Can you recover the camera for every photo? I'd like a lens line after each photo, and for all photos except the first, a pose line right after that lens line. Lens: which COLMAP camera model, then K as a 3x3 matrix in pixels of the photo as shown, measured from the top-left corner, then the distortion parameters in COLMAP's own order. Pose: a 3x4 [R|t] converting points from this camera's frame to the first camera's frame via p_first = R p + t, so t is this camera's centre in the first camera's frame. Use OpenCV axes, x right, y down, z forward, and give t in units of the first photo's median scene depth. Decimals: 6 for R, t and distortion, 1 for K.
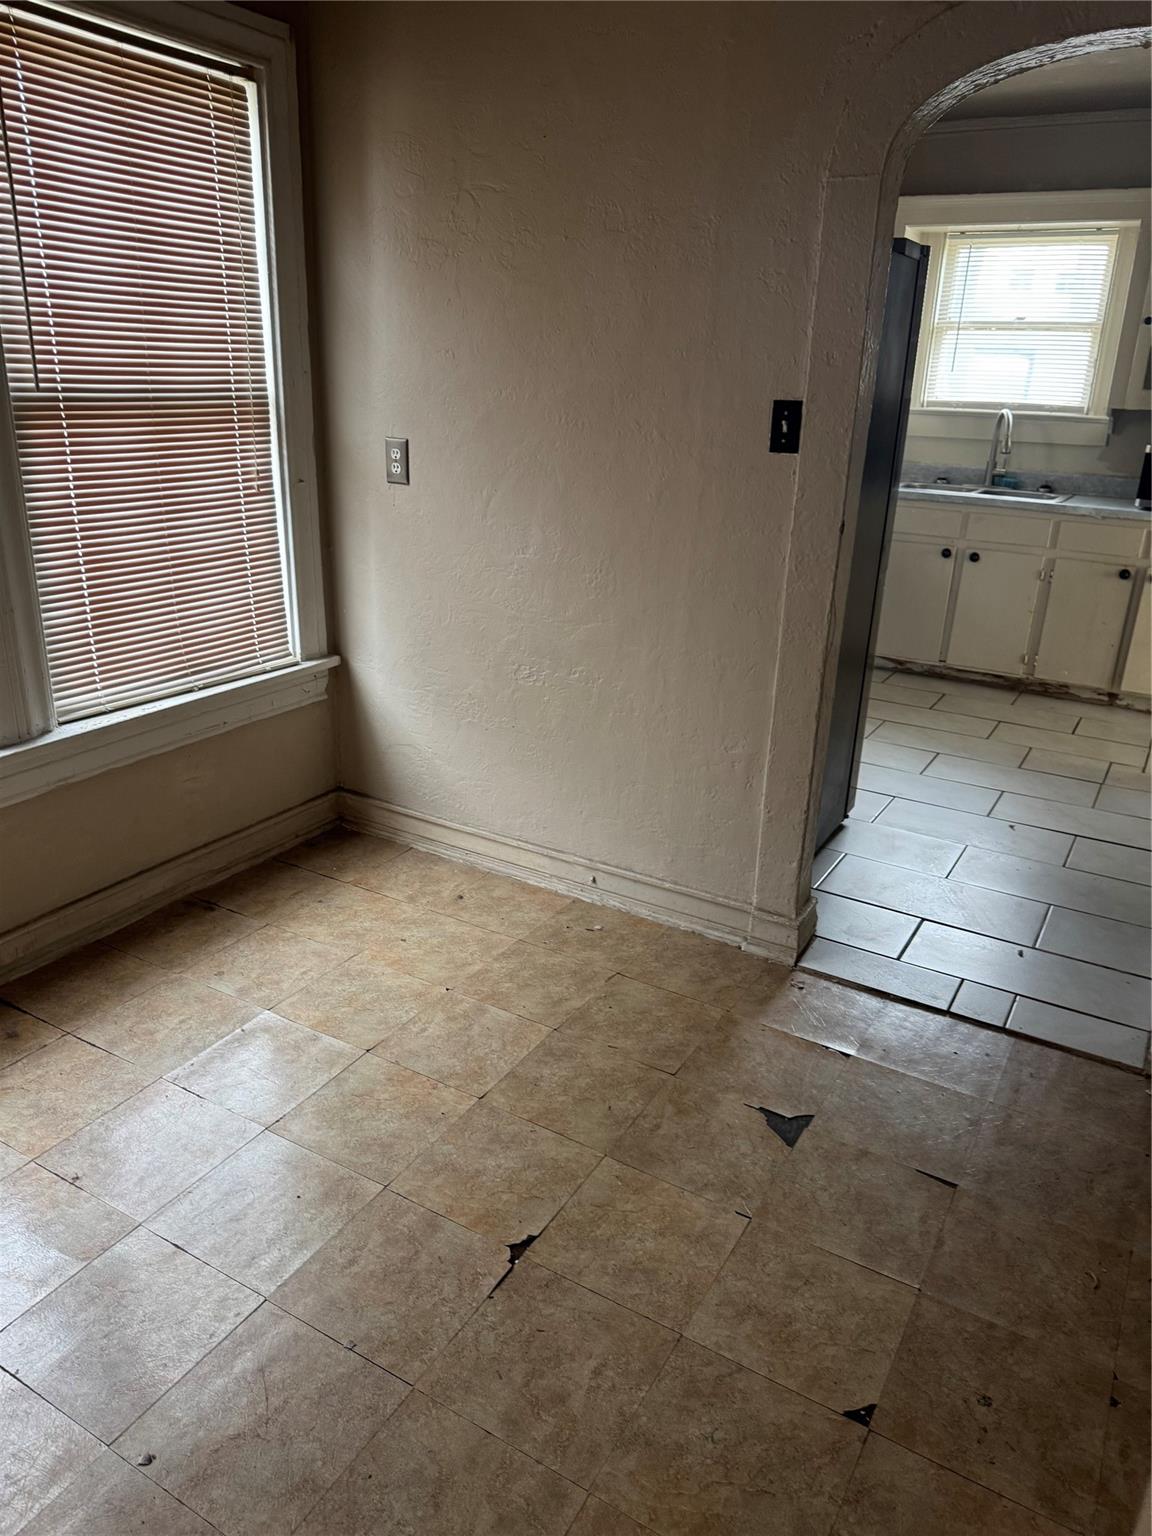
lens RADIAL K [[1087.6, 0, 576.4], [0, 1087.6, 756.9], [0, 0, 1]] dist [0.025938, -0.038365]
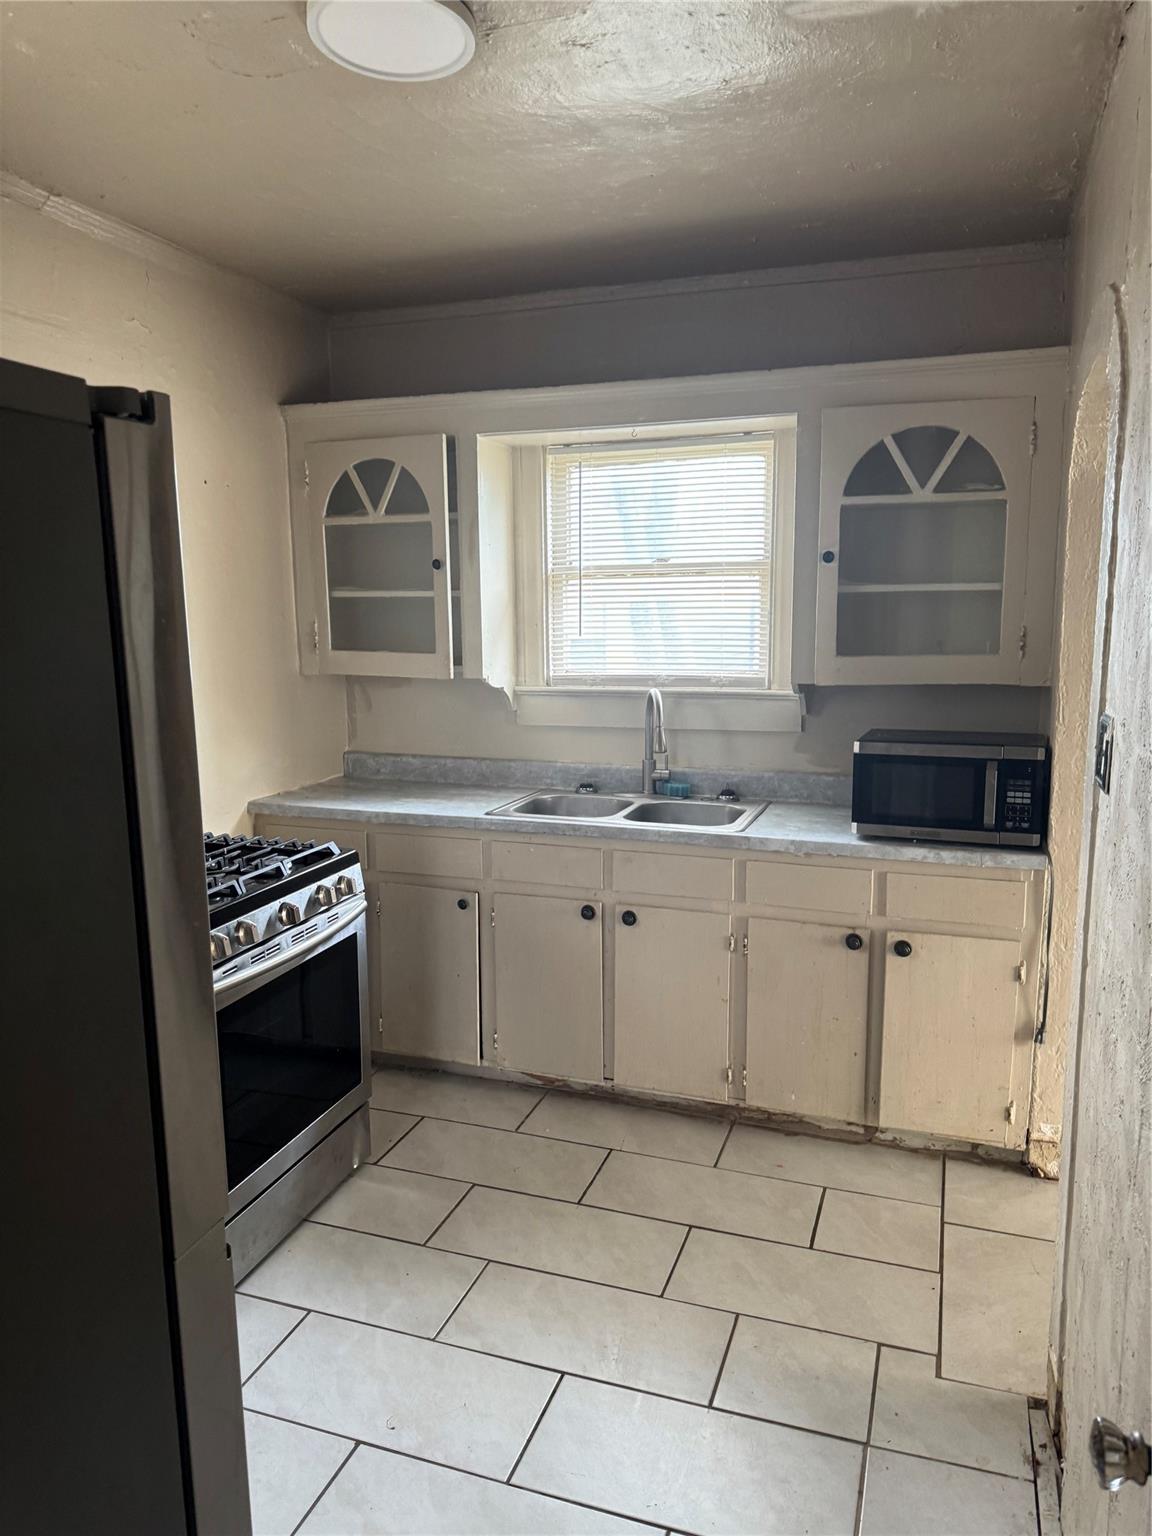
lens RADIAL K [[1074.7, 0, 579.2], [0, 1074.7, 764.6], [0, 0, 1]] dist [0.115712, -0.161469]
pose [[0.979680, -0.067356, 0.188921, 0.223668], [0.103755, 0.976294, -0.189961, -0.153474], [-0.171647, 0.205702, 0.963444, 0.385281]]
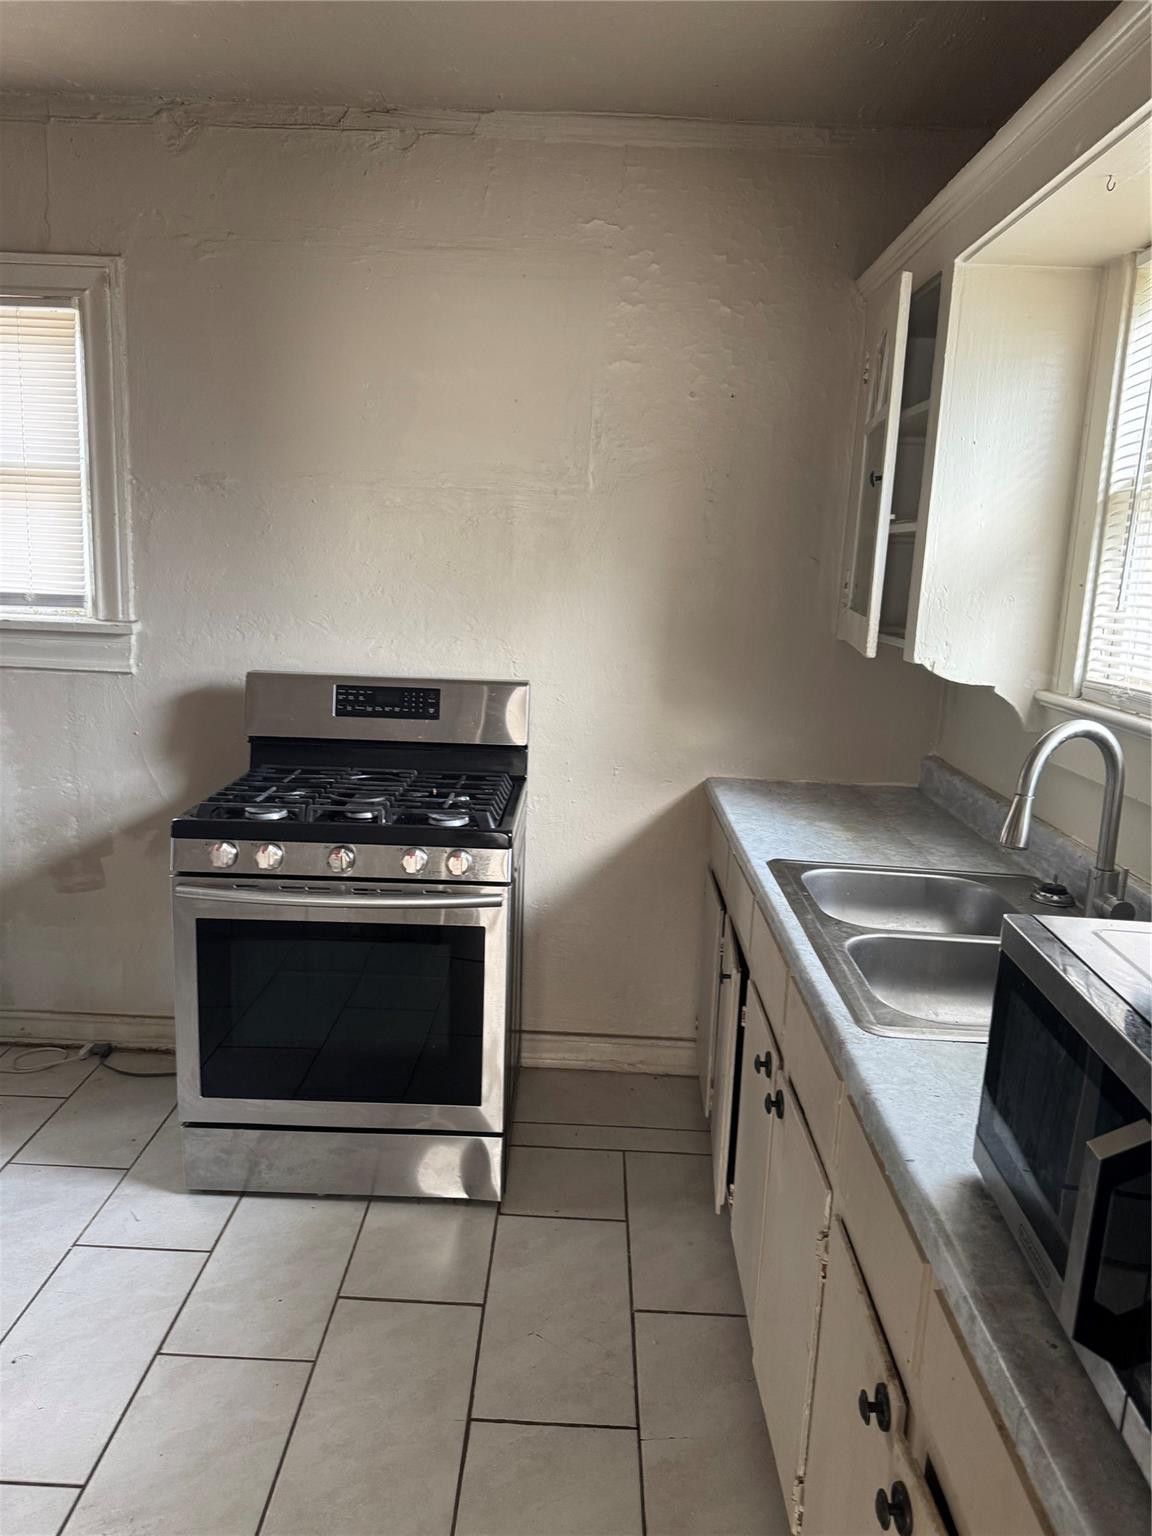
lens RADIAL K [[1074.7, 0, 579.2], [0, 1074.7, 764.6], [0, 0, 1]] dist [0.115712, -0.161469]
pose [[0.480833, 0.156599, -0.862714, 0.598346], [-0.320551, 0.947208, -0.006722, -0.258763], [0.816117, 0.279776, 0.505647, 0.721577]]
